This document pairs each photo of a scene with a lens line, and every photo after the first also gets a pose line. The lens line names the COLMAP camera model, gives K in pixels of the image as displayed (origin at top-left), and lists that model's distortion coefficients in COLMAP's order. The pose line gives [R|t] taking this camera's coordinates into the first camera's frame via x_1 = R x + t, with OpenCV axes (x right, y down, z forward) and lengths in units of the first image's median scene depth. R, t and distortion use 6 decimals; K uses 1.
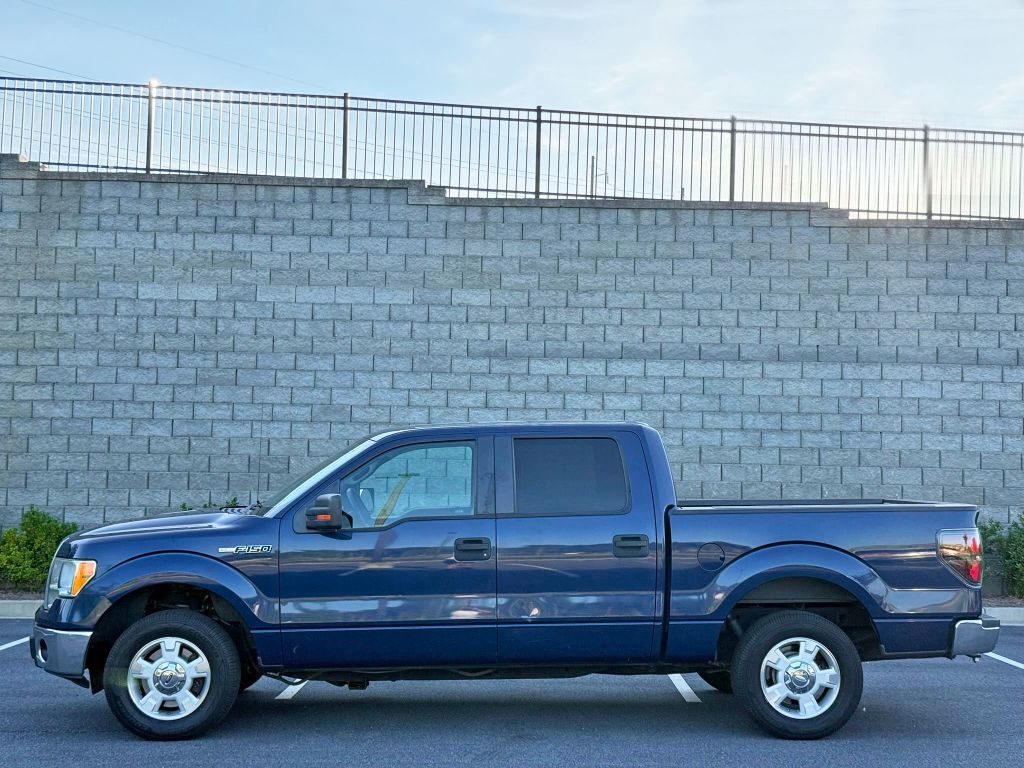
lens RADIAL K [[1461.2, 0, 506.2], [0, 1461.2, 402.1], [0, 0, 1]] dist [0.134955, 0.000000]
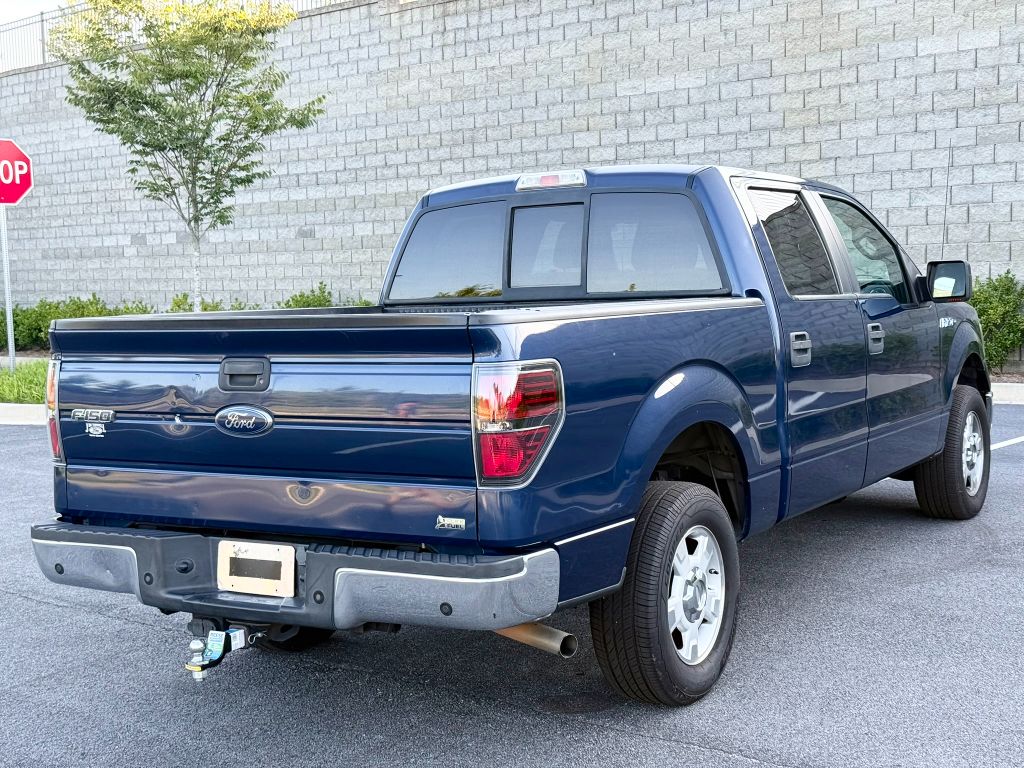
lens RADIAL K [[1461.2, 0, 499.3], [0, 1461.2, 398.1], [0, 0, 1]] dist [0.134955, 0.000000]
pose [[0.738843, 0.026300, -0.673365, 0.191935], [0.087682, 0.986992, 0.134757, -0.007124], [0.668149, -0.158606, 0.726926, 0.110382]]
